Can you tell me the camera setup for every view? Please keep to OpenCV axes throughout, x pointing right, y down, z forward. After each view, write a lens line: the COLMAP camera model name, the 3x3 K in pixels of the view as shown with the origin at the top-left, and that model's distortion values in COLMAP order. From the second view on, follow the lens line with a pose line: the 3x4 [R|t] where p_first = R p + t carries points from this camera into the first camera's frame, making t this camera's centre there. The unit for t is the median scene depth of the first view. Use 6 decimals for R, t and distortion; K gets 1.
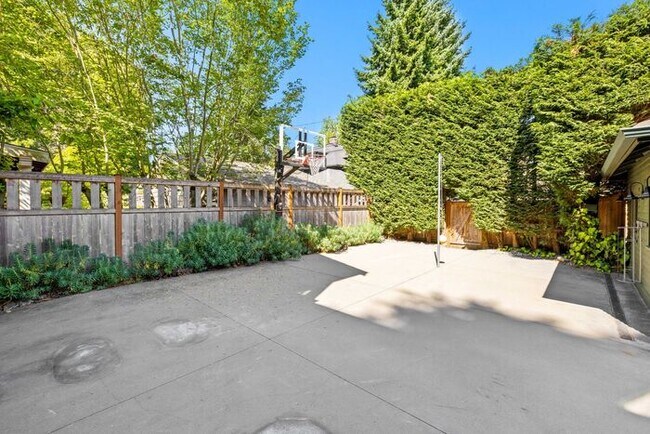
lens RADIAL K [[293.4, 0, 312.5], [0, 293.4, 205.0], [0, 0, 1]] dist [-0.000689, -0.000251]
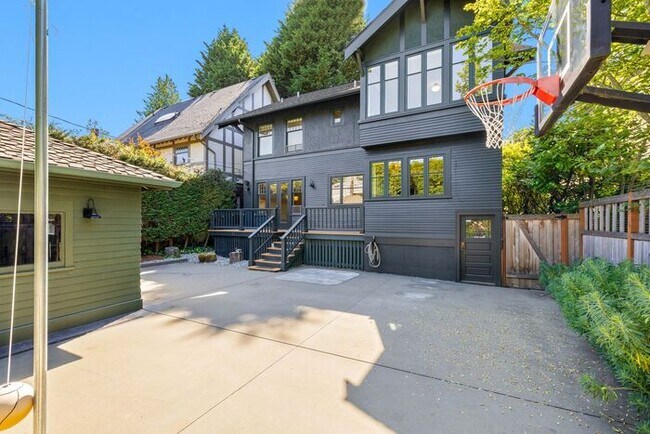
lens RADIAL K [[300.4, 0, 325.0], [0, 300.4, 217.0], [0, 0, 1]] dist [-0.002618, -0.000383]
pose [[-0.951473, -0.011661, -0.307512, 0.278853], [-0.014138, 0.999883, 0.005827, -0.023926], [0.307408, 0.009892, -0.951526, 1.085344]]
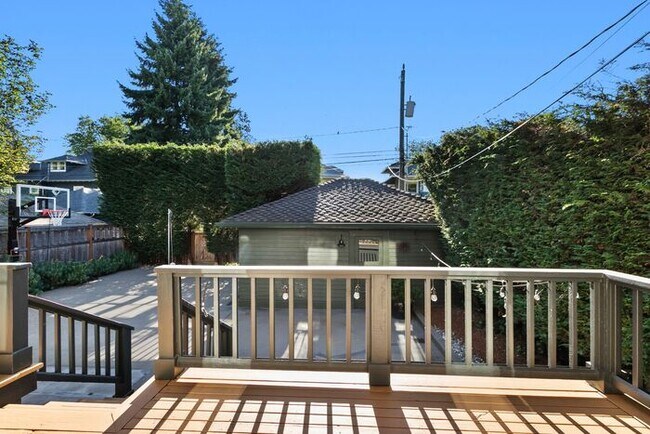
lens RADIAL K [[300.4, 0, 325.0], [0, 300.4, 217.0], [0, 0, 1]] dist [-0.002618, -0.000383]
pose [[0.756562, -0.005981, 0.653895, 0.029732], [0.002522, 0.999977, 0.006228, -0.115071], [-0.653917, -0.003063, 0.756560, -0.553970]]
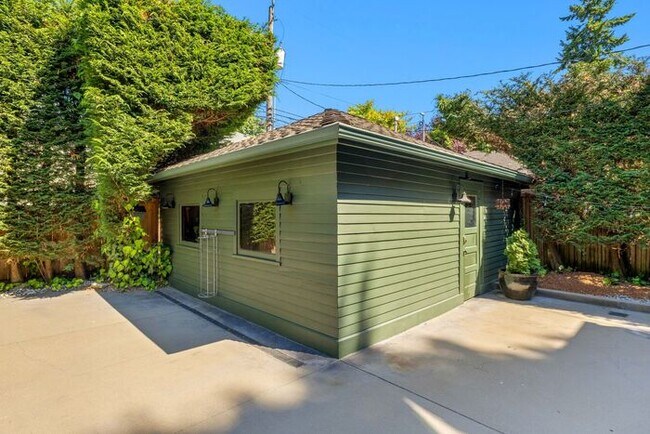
lens RADIAL K [[331.0, 0, 324.8], [0, 331.0, 207.8], [0, 0, 1]] dist [-0.001199, -0.000111]
pose [[0.050439, 0.008322, 0.998692, 0.035088], [0.003385, 0.999958, -0.008503, -0.002646], [-0.998721, 0.003810, 0.050409, 0.343009]]
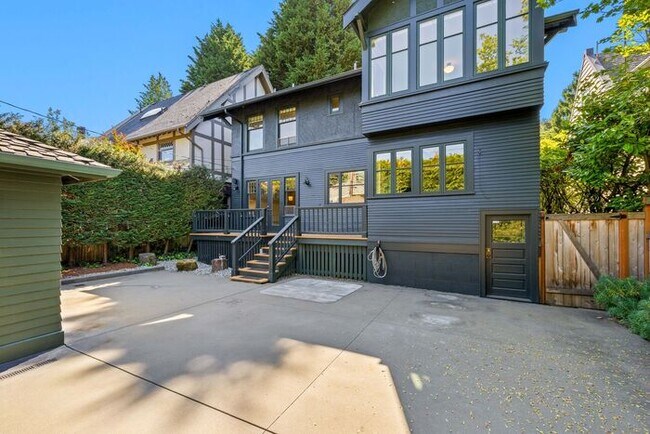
lens RADIAL K [[300.4, 0, 325.0], [0, 300.4, 217.0], [0, 0, 1]] dist [-0.002618, -0.000383]
pose [[-0.950837, -0.011684, -0.309471, 0.210310], [-0.011410, 0.999931, -0.002696, -0.018028], [0.309481, 0.000967, -0.950905, 0.914186]]
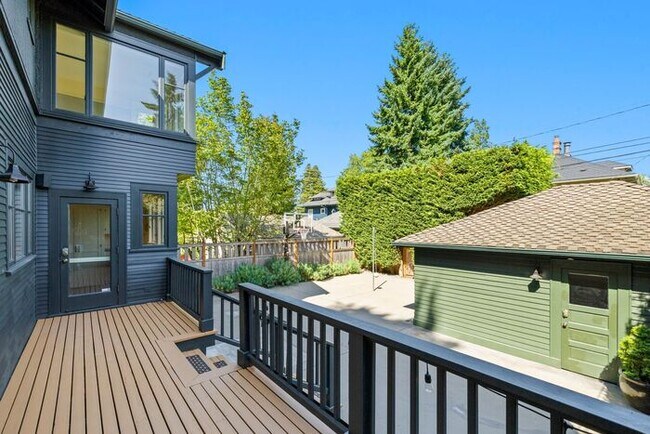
lens RADIAL K [[284.0, 0, 323.1], [0, 284.0, 226.0], [0, 0, 1]] dist [-0.001145, -0.000065]
pose [[0.995518, -0.004053, -0.094488, 0.239670], [0.003635, 0.999983, -0.004590, -0.141248], [0.094505, 0.004226, 0.995515, -0.604116]]
